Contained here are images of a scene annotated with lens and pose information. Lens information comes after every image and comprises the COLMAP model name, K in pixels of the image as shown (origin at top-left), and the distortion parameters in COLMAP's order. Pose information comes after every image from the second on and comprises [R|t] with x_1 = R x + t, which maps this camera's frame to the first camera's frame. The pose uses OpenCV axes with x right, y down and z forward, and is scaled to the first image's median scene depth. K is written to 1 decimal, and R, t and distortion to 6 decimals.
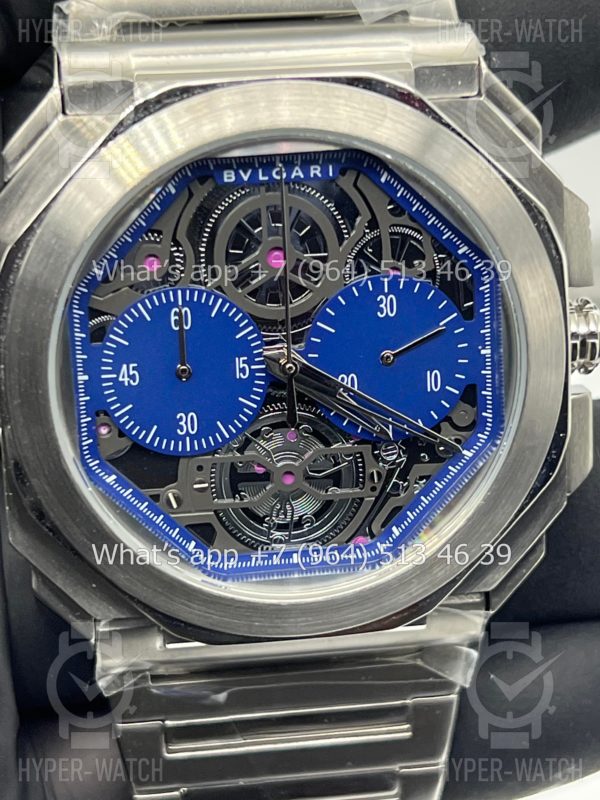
lens RADIAL K [[1876.0, 0, 297.6], [0, 1876.0, 396.3], [0, 0, 1]] dist [0.353210, 0.000000]
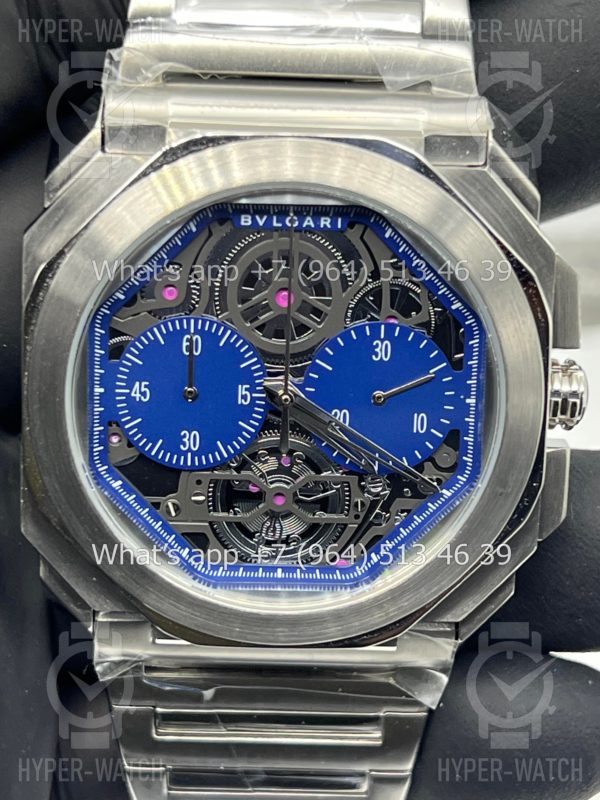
lens RADIAL K [[1876.0, 0, 299.0], [0, 1876.0, 399.5], [0, 0, 1]] dist [0.353210, 0.000000]
pose [[0.992125, 0.094978, -0.081653, 0.091273], [-0.094708, 0.995479, 0.007188, -0.023176], [0.081966, 0.000601, 0.996635, -0.085300]]
